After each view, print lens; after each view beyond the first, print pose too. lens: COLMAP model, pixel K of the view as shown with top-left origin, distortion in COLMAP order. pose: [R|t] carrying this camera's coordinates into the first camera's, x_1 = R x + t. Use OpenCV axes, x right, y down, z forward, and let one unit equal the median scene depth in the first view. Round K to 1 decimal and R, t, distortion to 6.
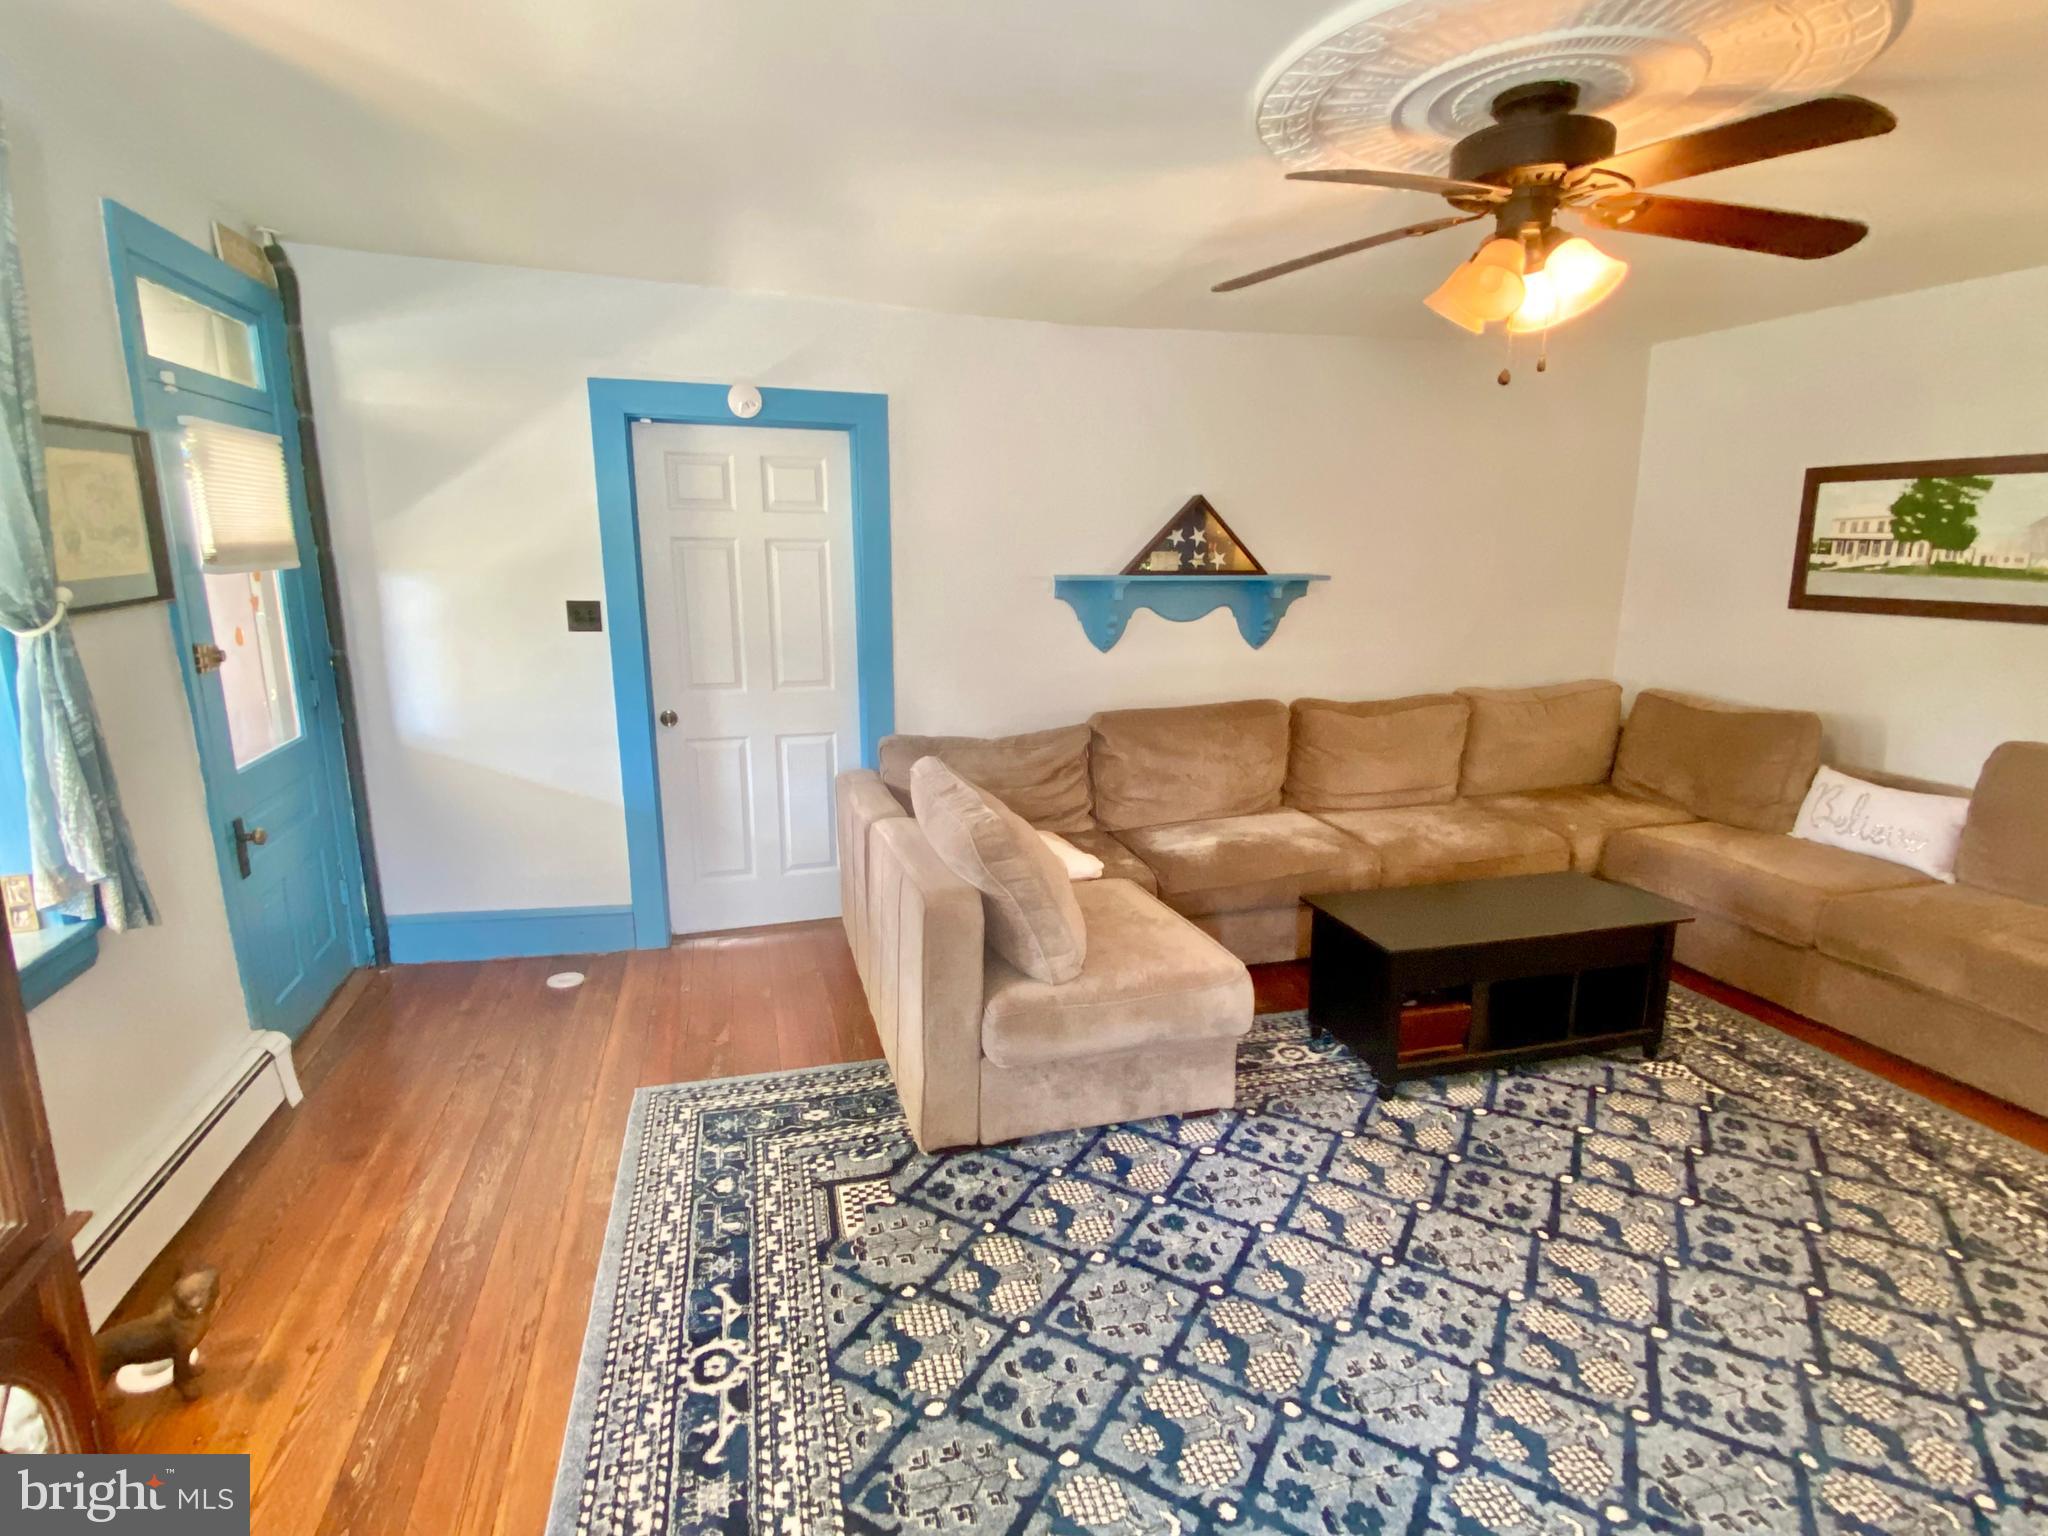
lens RADIAL K [[1025.3, 0, 1024.0], [0, 1025.3, 768.0], [0, 0, 1]] dist [0.002071, -0.008546]
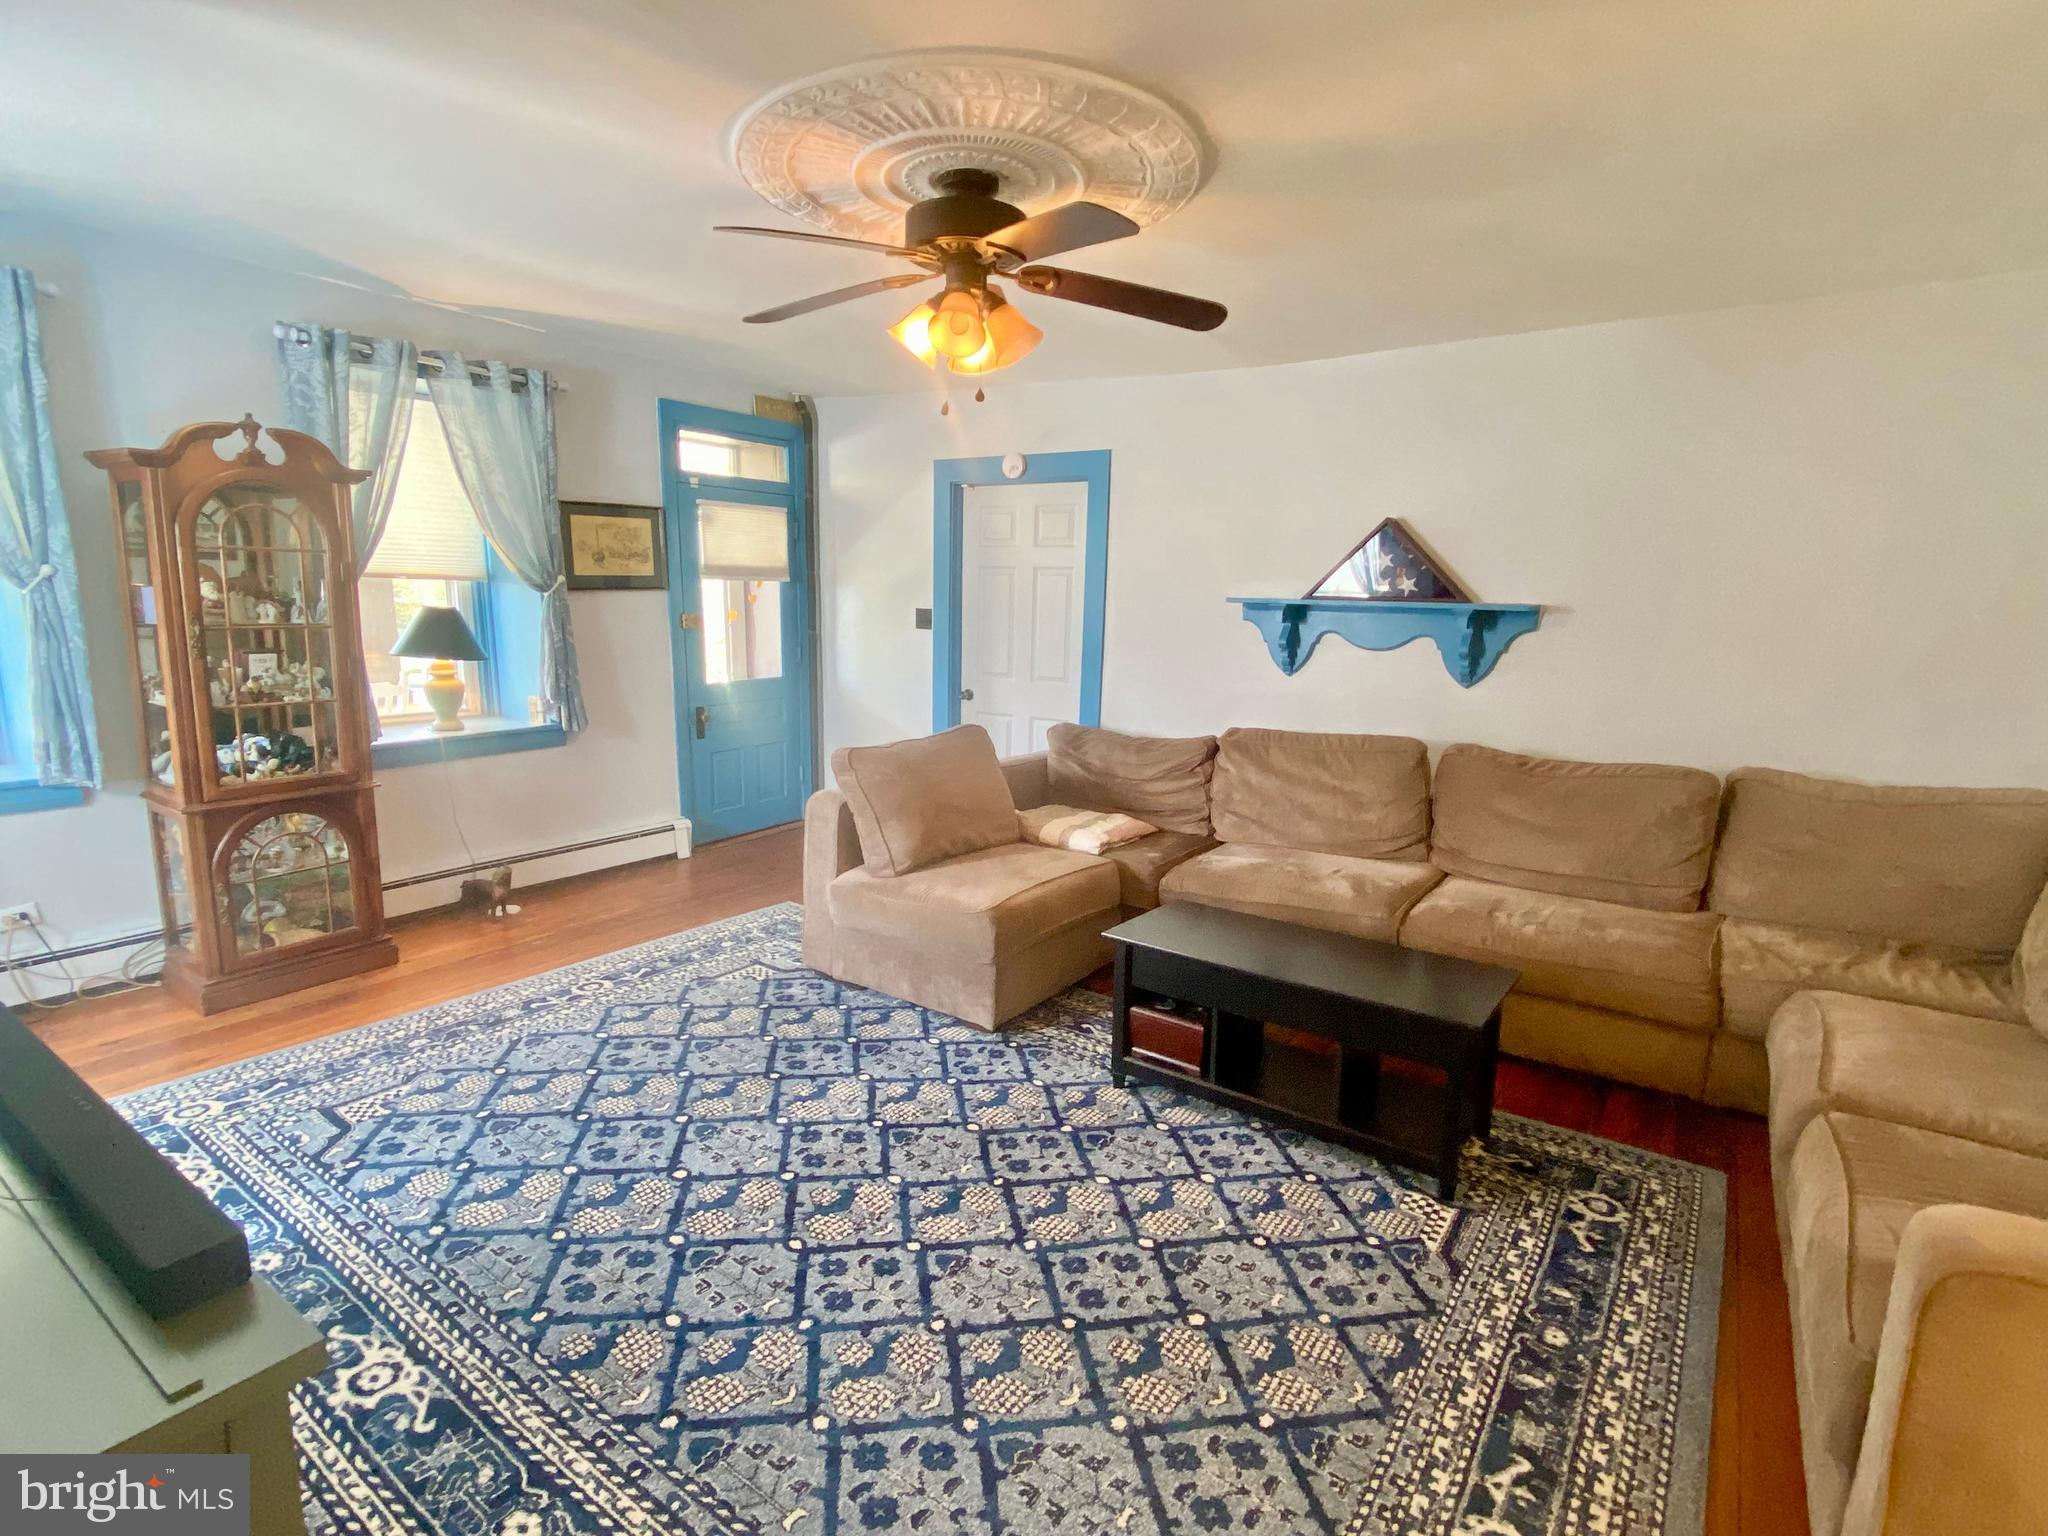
lens RADIAL K [[1027.6, 0, 1024.0], [0, 1027.6, 768.0], [0, 0, 1]] dist [0.034391, -0.000454]
pose [[0.628948, 0.139602, -0.764811, 1.233833], [-0.182739, 0.982731, 0.029103, -0.007057], [0.755666, 0.121456, 0.643597, 0.257577]]
